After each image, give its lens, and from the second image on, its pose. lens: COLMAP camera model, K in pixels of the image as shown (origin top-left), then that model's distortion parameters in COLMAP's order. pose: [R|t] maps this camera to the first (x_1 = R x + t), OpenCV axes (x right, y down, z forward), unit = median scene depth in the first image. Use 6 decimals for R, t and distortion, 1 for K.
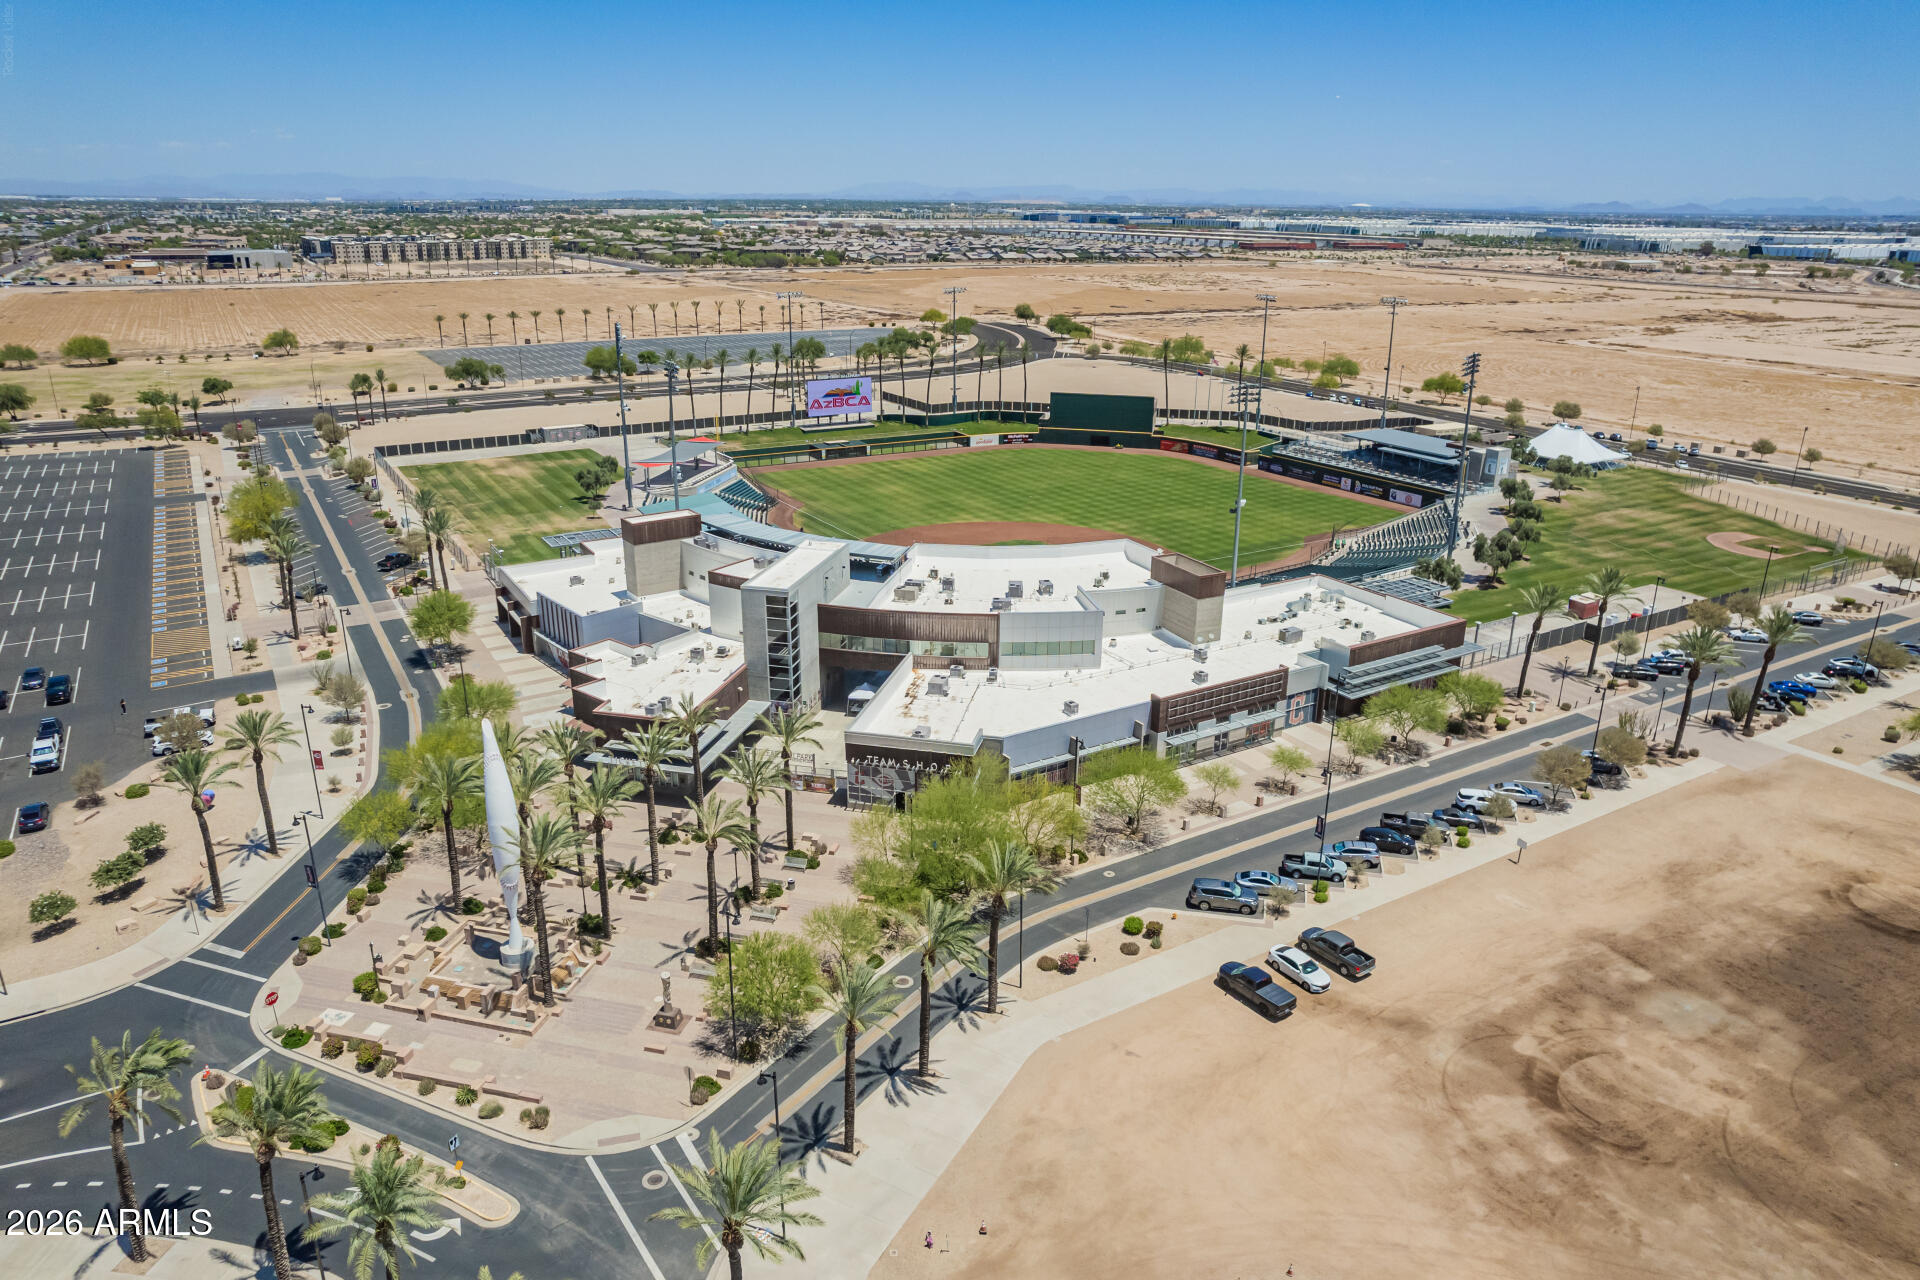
lens RADIAL K [[1228.4, 0, 963.5], [0, 1228.4, 645.1], [0, 0, 1]] dist [-0.074417, 0.066340]
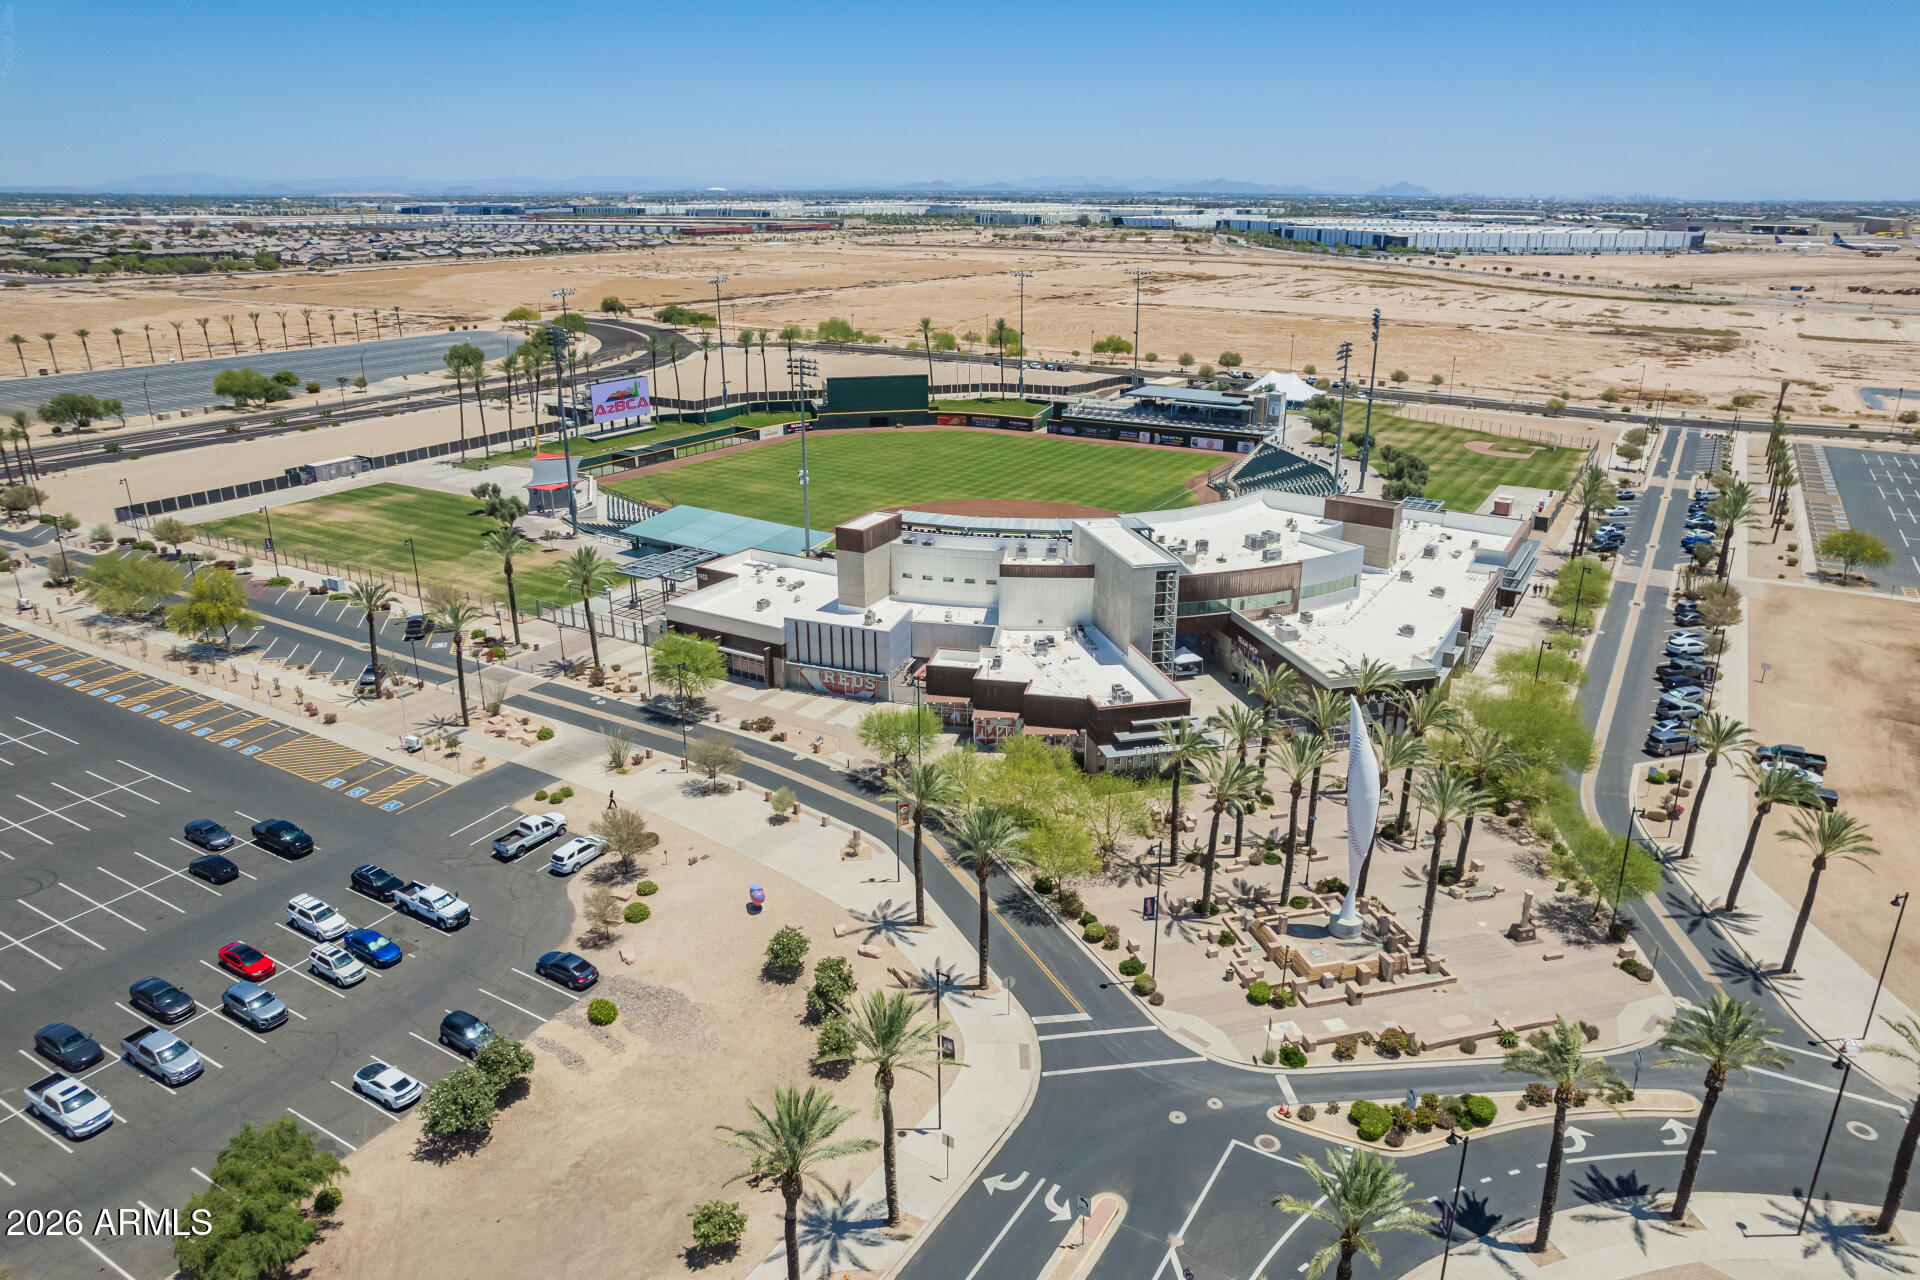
lens RADIAL K [[1228.4, 0, 963.5], [0, 1228.4, 645.1], [0, 0, 1]] dist [-0.074417, 0.066340]
pose [[0.891896, -0.165872, 0.420722, -0.284924], [0.161479, 0.985788, 0.046331, -0.020491], [-0.422428, 0.026616, 0.906006, 0.057232]]
